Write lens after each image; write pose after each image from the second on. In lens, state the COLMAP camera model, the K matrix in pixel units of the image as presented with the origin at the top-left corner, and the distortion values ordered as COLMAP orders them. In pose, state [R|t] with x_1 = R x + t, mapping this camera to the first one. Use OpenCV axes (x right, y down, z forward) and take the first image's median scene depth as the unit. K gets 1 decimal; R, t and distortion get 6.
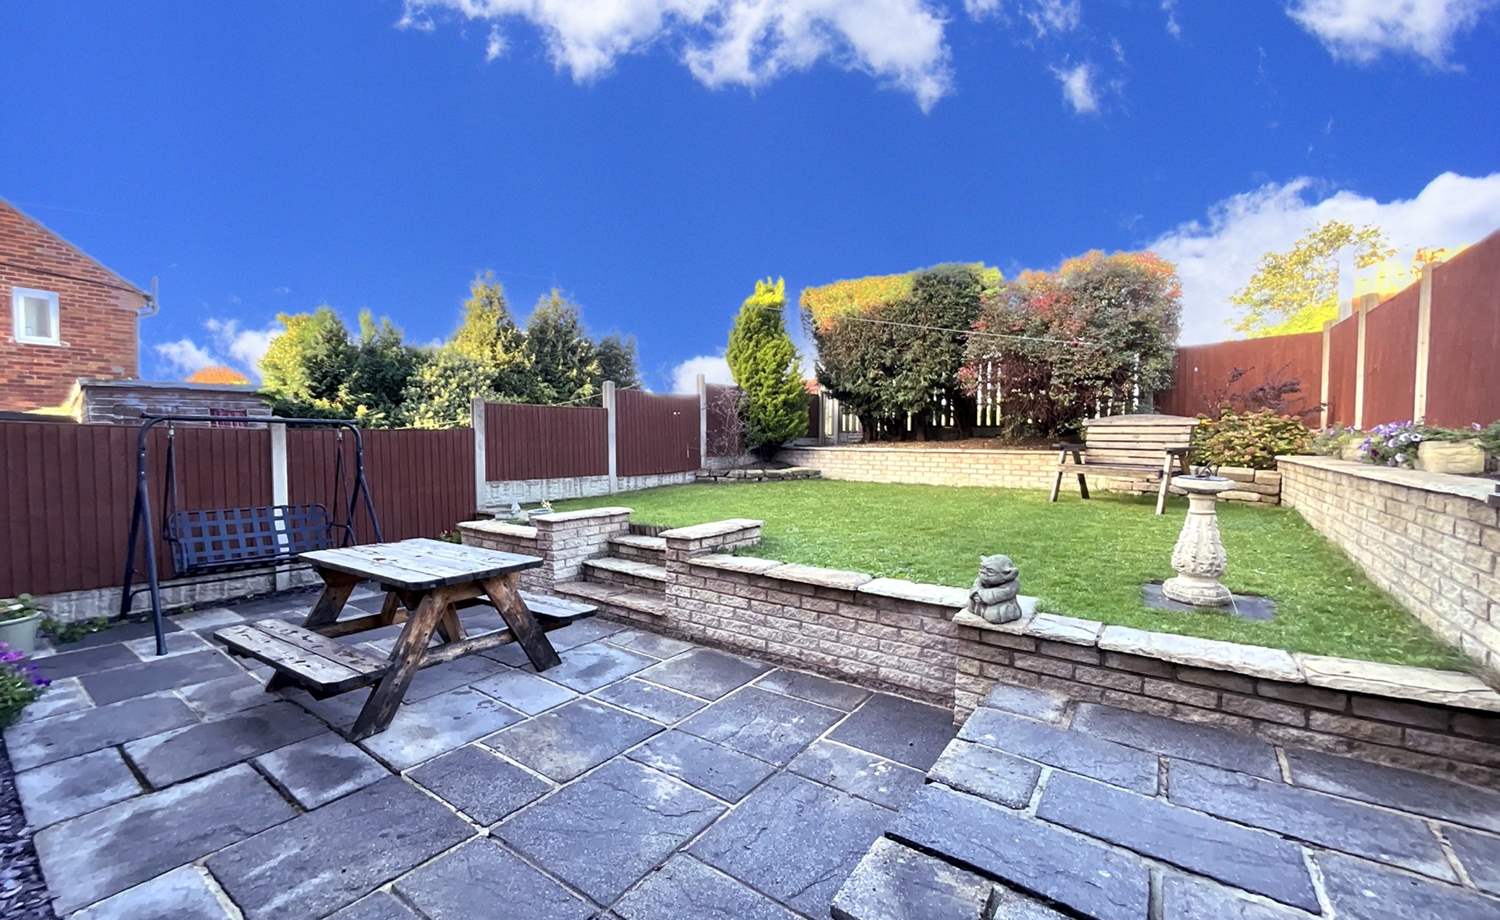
lens RADIAL K [[608.5, 0, 751.0], [0, 608.5, 463.4], [0, 0, 1]] dist [-0.002812, -0.000166]
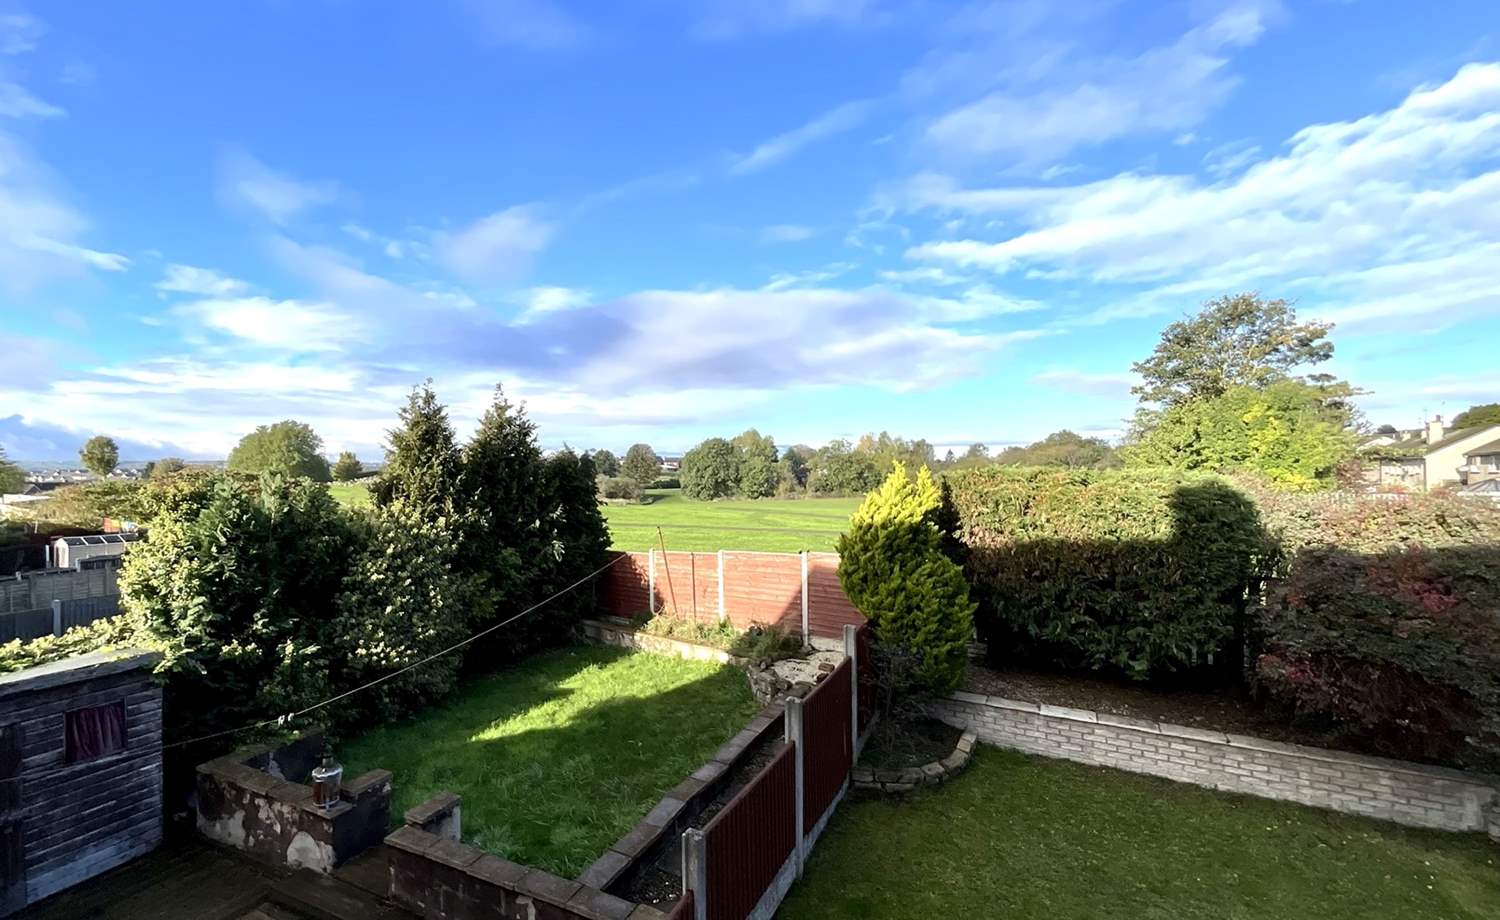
lens RADIAL K [[675.2, 0, 675.5], [0, 675.2, 461.5], [0, 0, 1]] dist [0.000142, 0.000833]
pose [[0.990956, -0.001890, 0.134176, -0.548939], [0.009636, 0.998322, -0.057103, -0.418432], [-0.133843, 0.057880, 0.989311, 0.349301]]
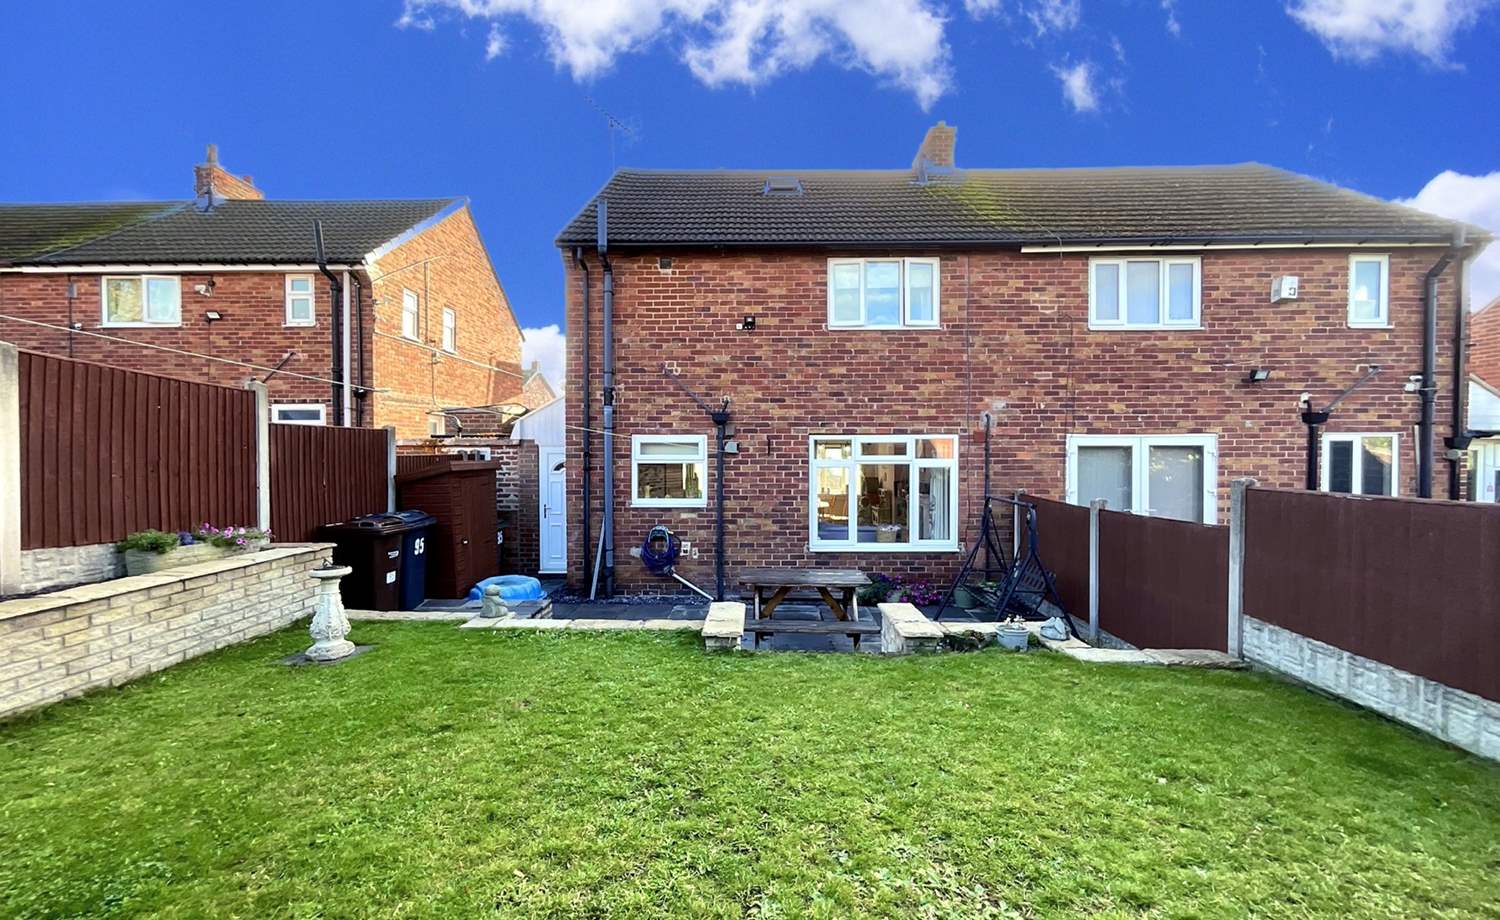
lens RADIAL K [[608.5, 0, 751.0], [0, 608.5, 463.4], [0, 0, 1]] dist [-0.002812, -0.000166]
pose [[-0.825644, 0.007347, -0.564143, 0.328291], [-0.024010, 0.998552, 0.048143, -0.141706], [0.563680, 0.053294, -0.824272, 1.221347]]
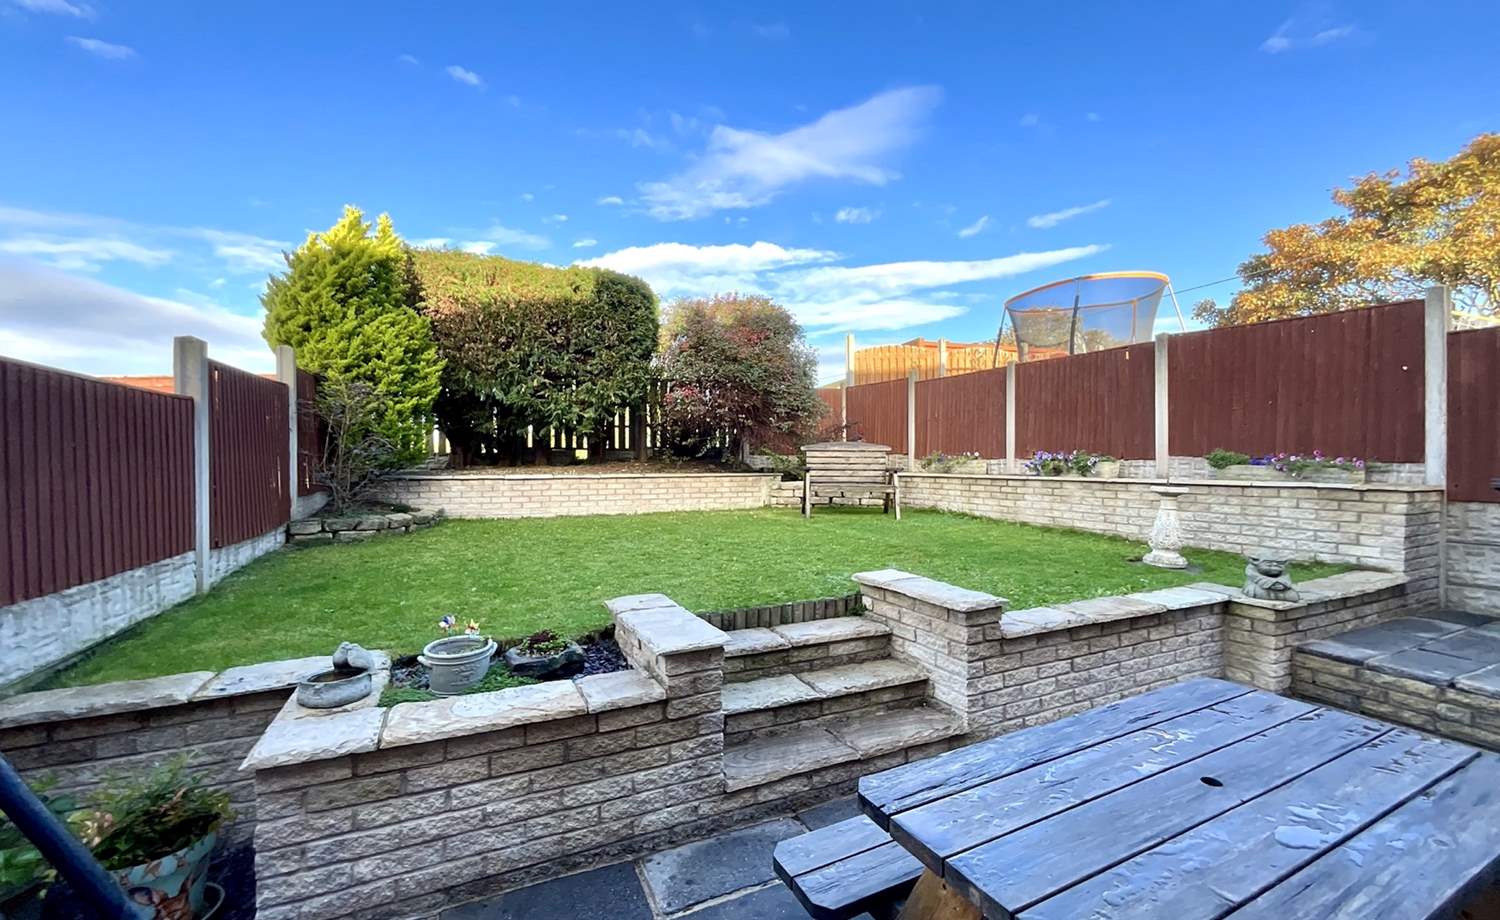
lens RADIAL K [[607.3, 0, 751.7], [0, 607.3, 465.8], [0, 0, 1]] dist [-0.014986, 0.007861]
pose [[0.490589, -0.011186, 0.871320, -0.502454], [0.040660, 0.999122, -0.010067, -0.025393], [-0.870442, 0.040366, 0.490613, 0.524144]]
